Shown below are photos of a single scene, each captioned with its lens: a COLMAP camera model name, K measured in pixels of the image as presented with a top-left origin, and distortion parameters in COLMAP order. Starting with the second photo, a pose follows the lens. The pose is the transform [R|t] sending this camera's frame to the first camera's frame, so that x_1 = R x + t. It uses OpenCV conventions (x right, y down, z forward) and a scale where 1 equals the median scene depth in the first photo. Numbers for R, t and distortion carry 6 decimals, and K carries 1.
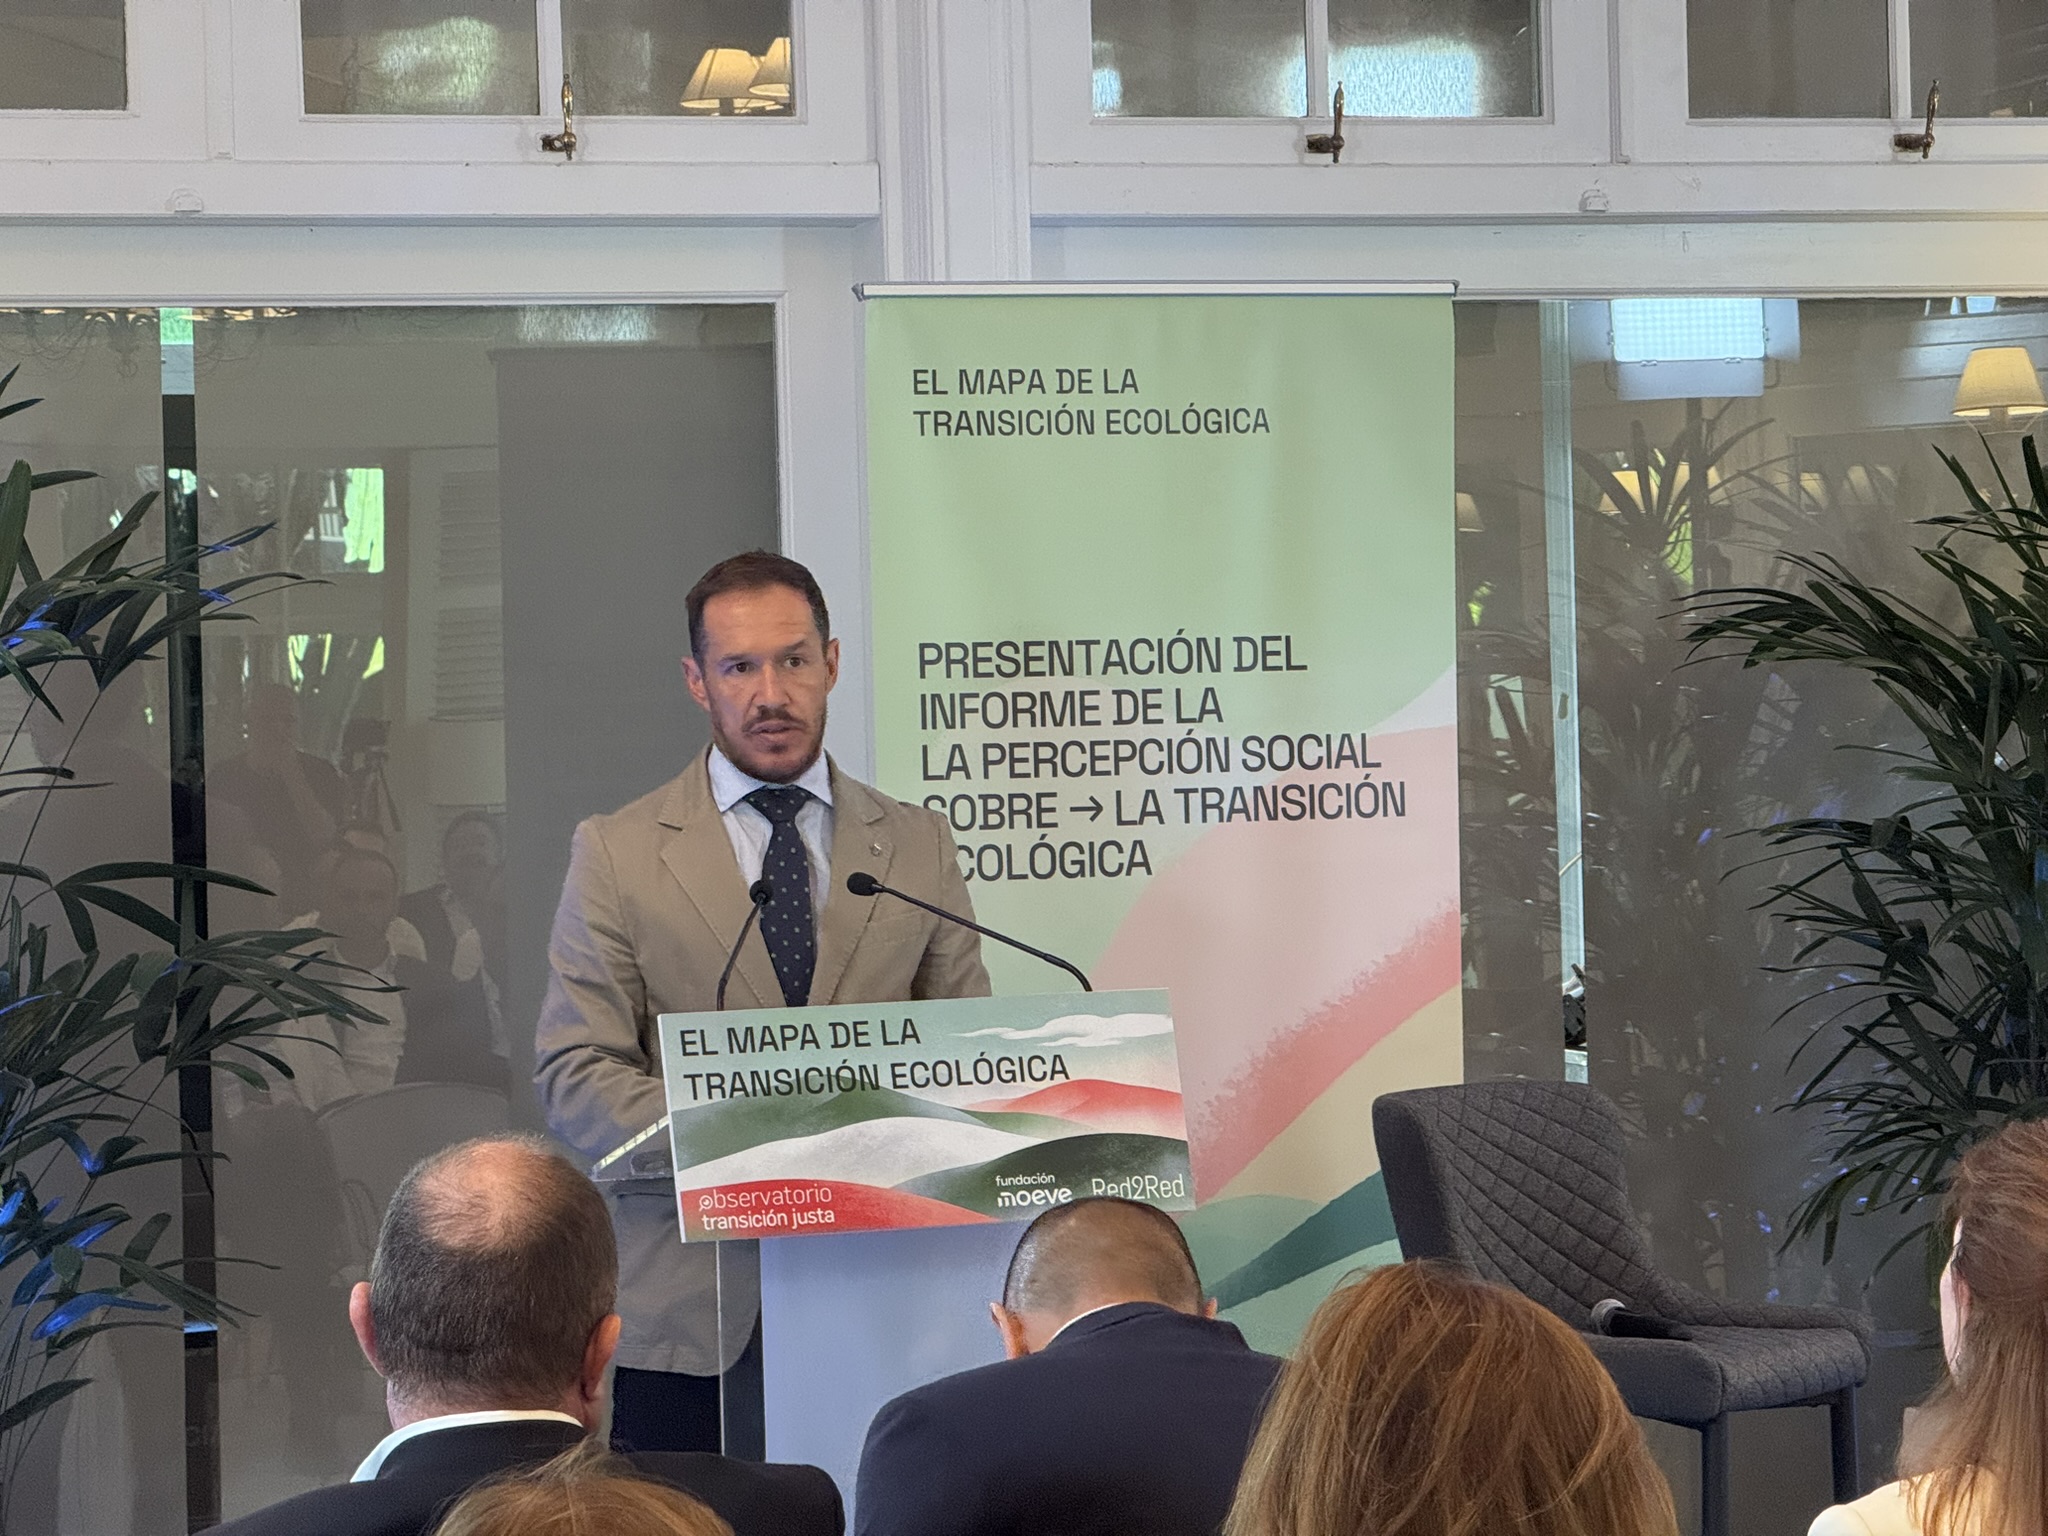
lens RADIAL K [[7012.6, 0, 1021.4], [0, 7012.6, 779.0], [0, 0, 1]] dist [0.212400, 0.000000]
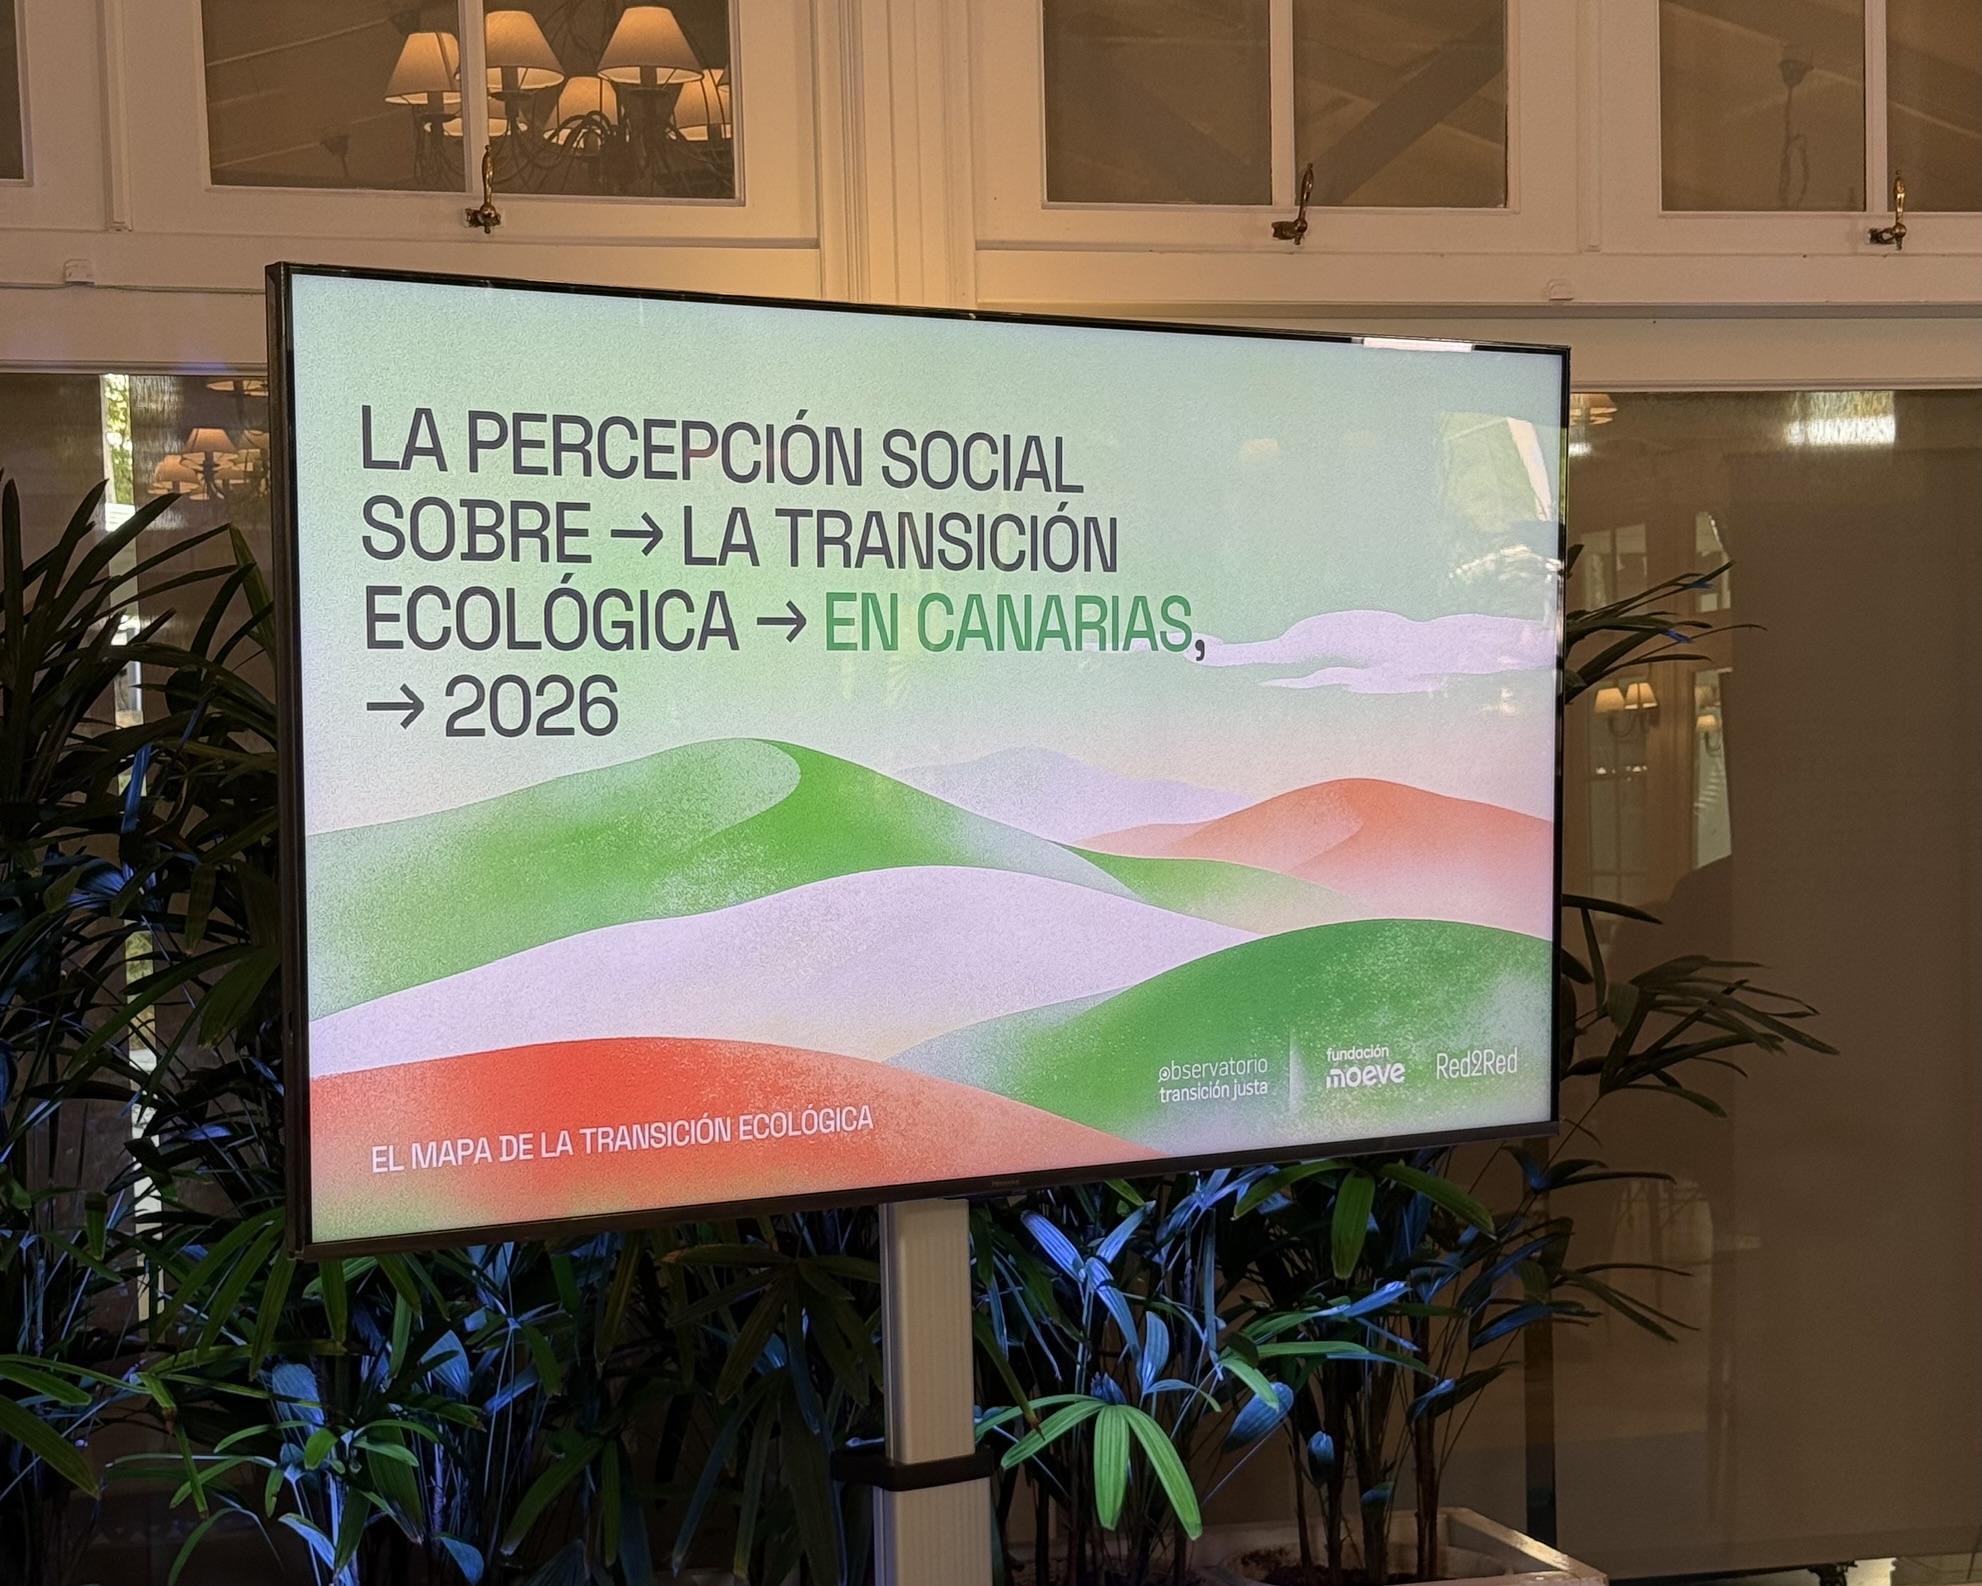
lens RADIAL K [[3610.6, 0, 948.6], [0, 3610.6, 1035.2], [0, 0, 1]] dist [0.079952, 0.000000]
pose [[0.990997, 0.012732, -0.133275, -0.135950], [-0.004822, 0.998216, 0.059504, 0.000968], [0.133794, -0.058325, 0.989291, 0.418890]]
